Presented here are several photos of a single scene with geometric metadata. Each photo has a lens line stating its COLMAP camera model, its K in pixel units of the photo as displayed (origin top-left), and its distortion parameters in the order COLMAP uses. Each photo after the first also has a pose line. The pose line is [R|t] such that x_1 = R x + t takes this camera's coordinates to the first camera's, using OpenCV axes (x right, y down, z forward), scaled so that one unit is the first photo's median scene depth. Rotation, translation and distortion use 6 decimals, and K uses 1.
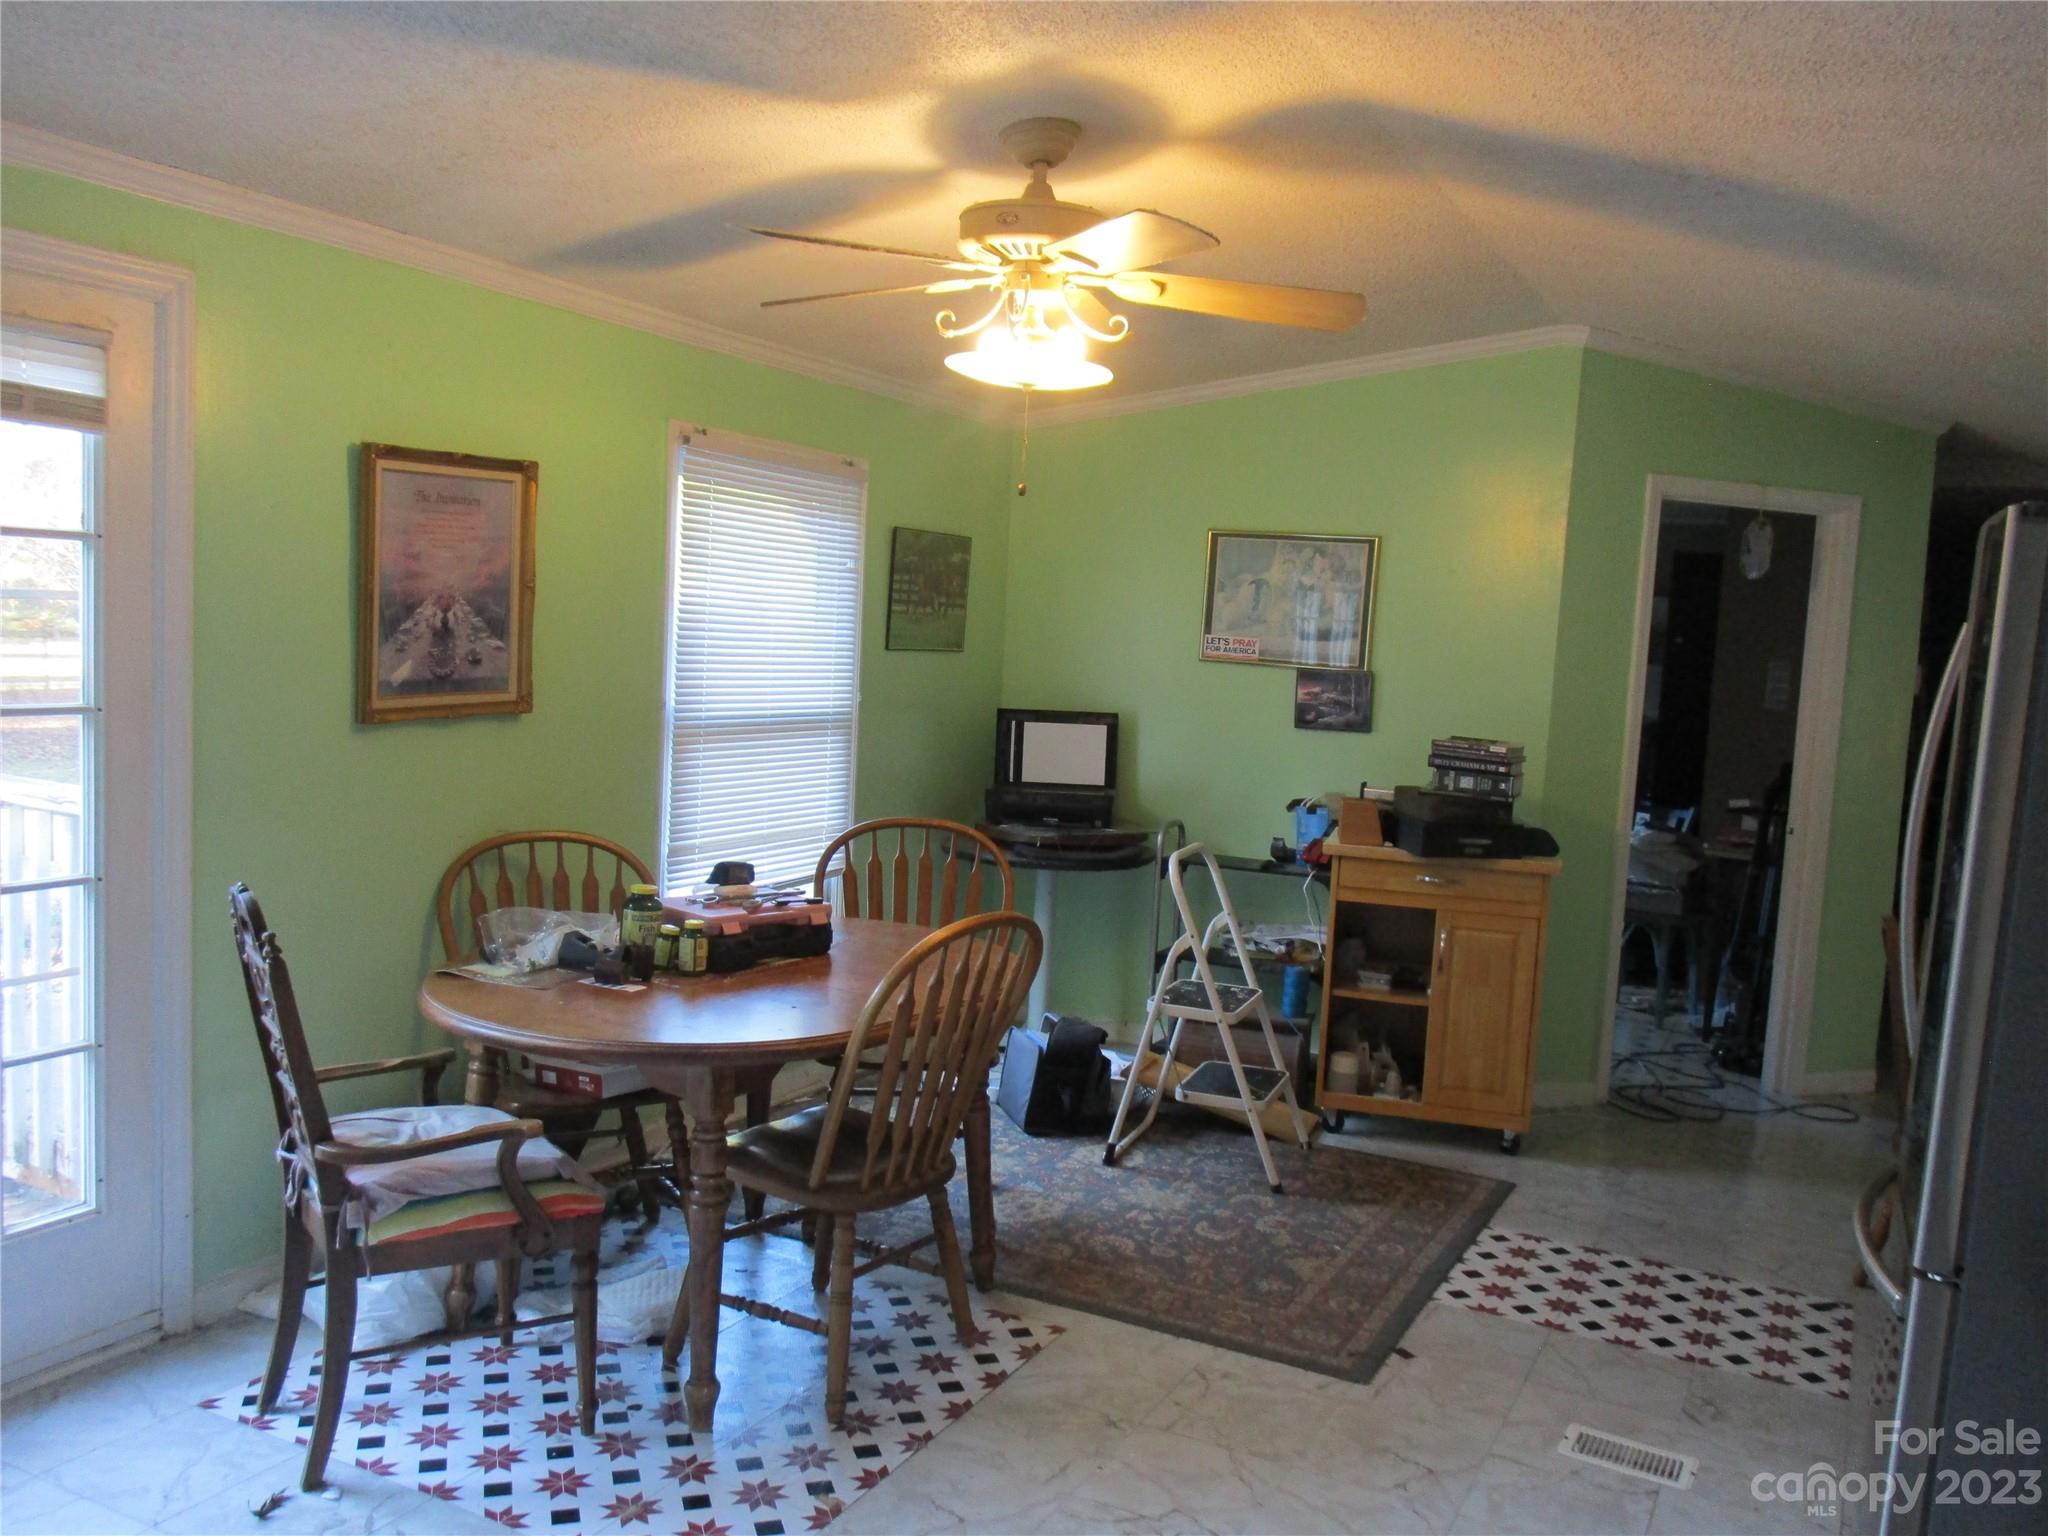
lens RADIAL K [[1680.9, 0, 1028.6], [0, 1680.9, 775.7], [0, 0, 1]] dist [-0.009822, 0.006216]
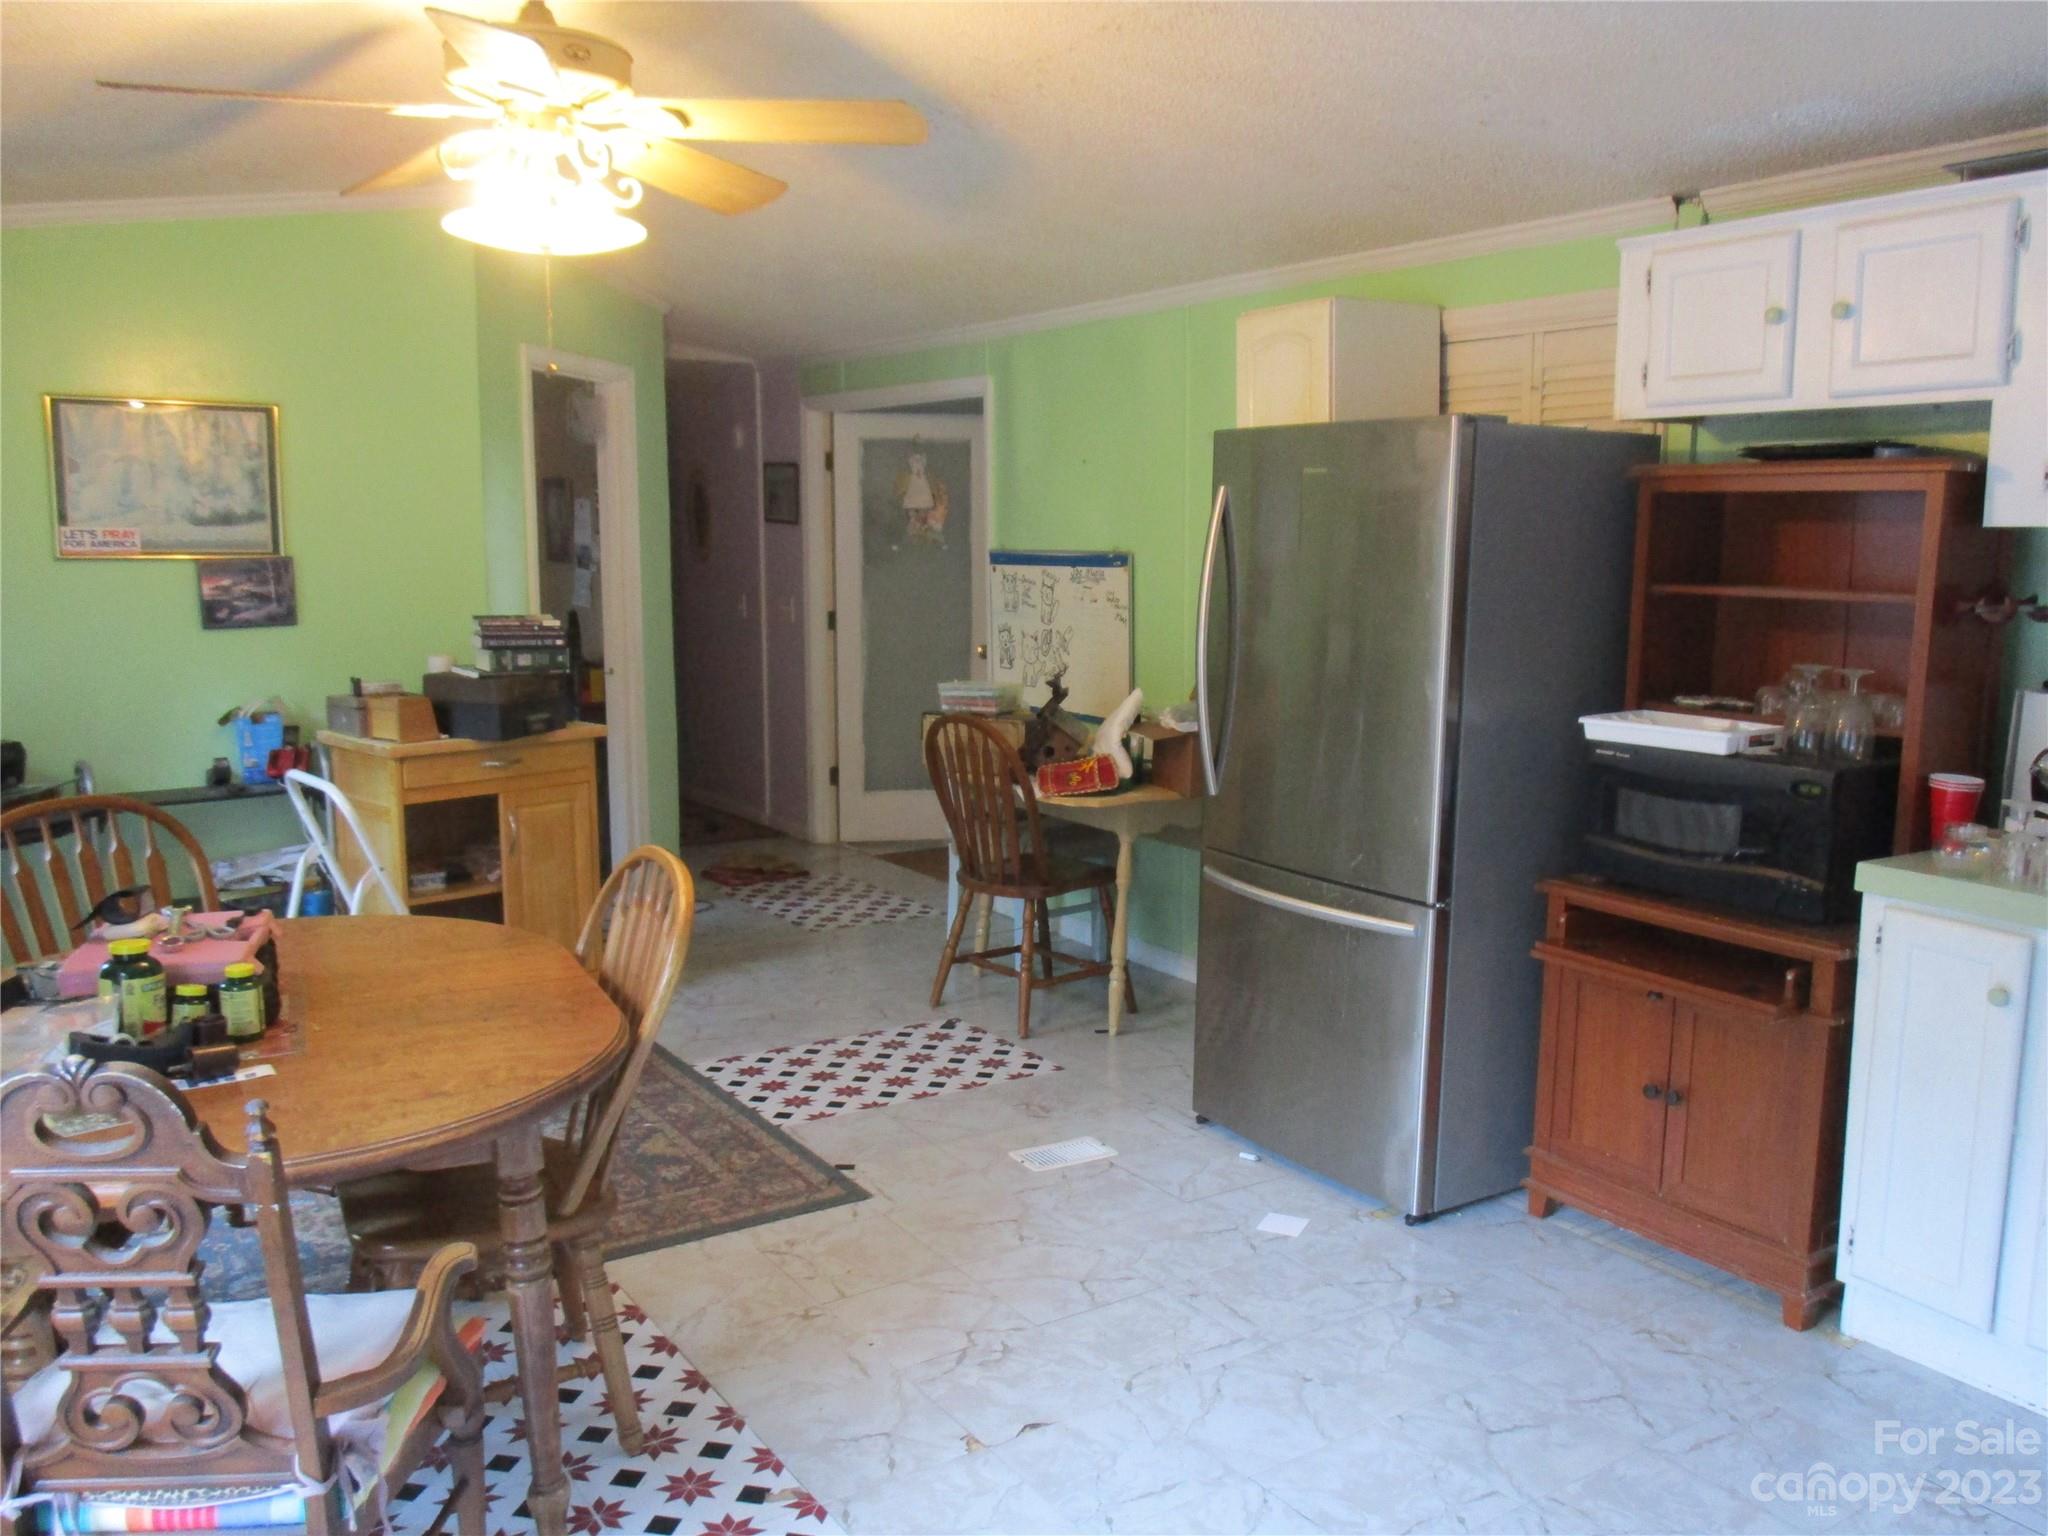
lens RADIAL K [[1680.9, 0, 1028.6], [0, 1680.9, 775.7], [0, 0, 1]] dist [-0.009822, 0.006216]
pose [[0.499118, -0.186151, 0.846303, -0.446135], [0.107322, 0.982413, 0.152796, -0.048841], [-0.859863, 0.014564, 0.510318, 0.239328]]
